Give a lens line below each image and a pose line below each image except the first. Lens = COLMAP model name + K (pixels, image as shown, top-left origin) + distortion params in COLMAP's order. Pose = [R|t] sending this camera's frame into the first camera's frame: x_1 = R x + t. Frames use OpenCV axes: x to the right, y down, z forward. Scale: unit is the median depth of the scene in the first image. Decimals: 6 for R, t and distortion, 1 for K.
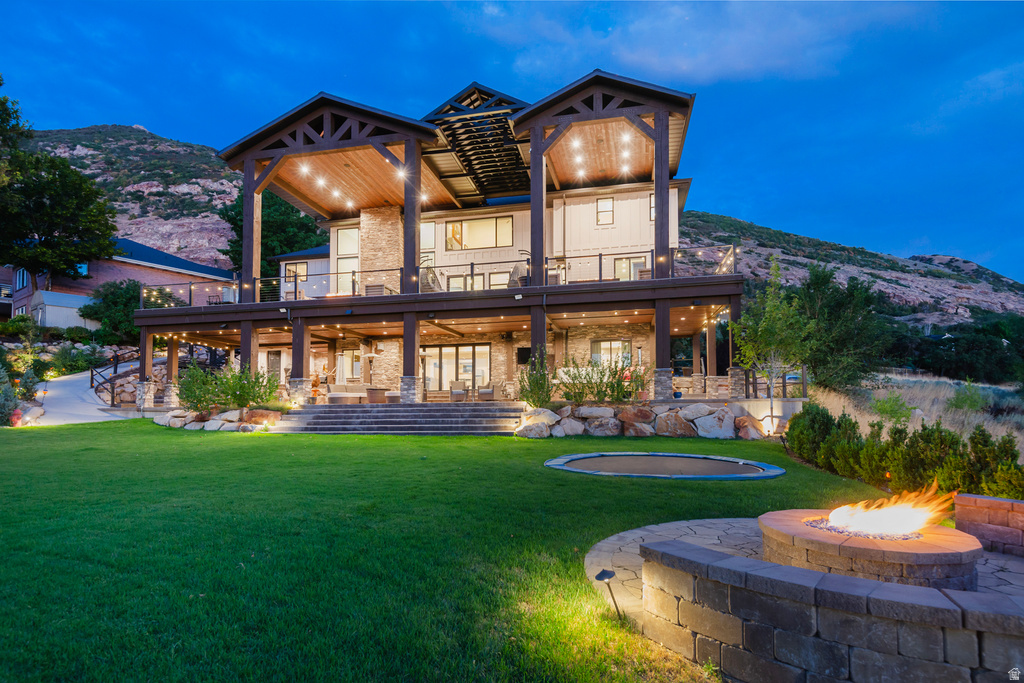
lens RADIAL K [[493.9, 0, 512.3], [0, 493.9, 313.9], [0, 0, 1]] dist [0.000043, 0.000021]
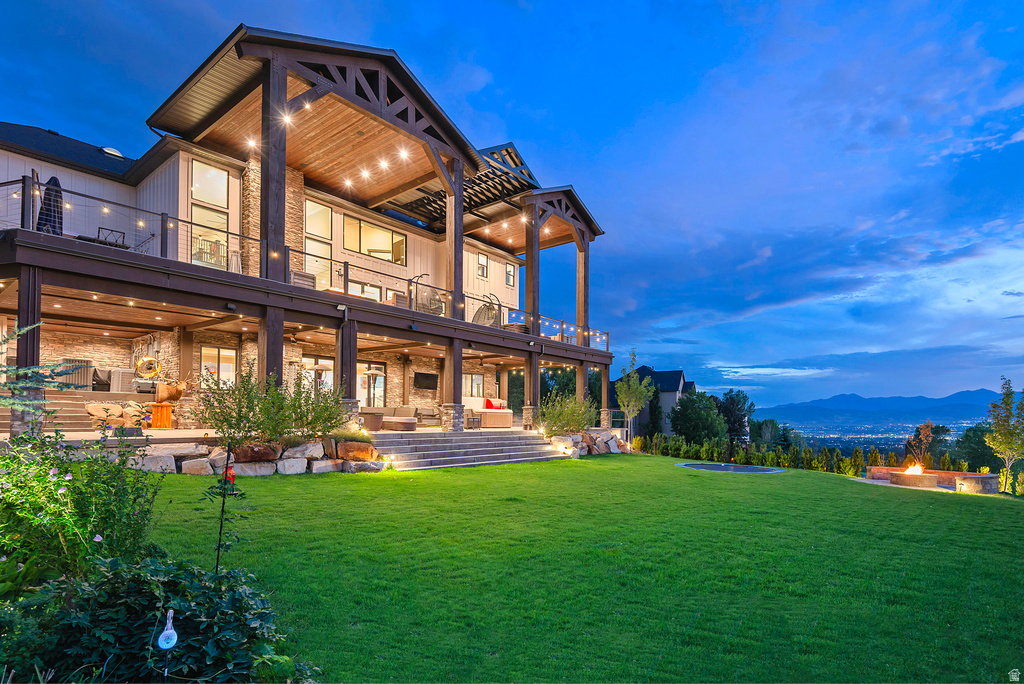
lens RADIAL K [[535.1, 0, 509.1], [0, 535.1, 302.9], [0, 0, 1]] dist [0.001107, 0.000193]
pose [[0.458059, 0.204724, 0.865026, -0.971273], [-0.189473, 0.973242, -0.130004, 0.040055], [-0.868494, -0.104350, 0.484592, 0.349214]]
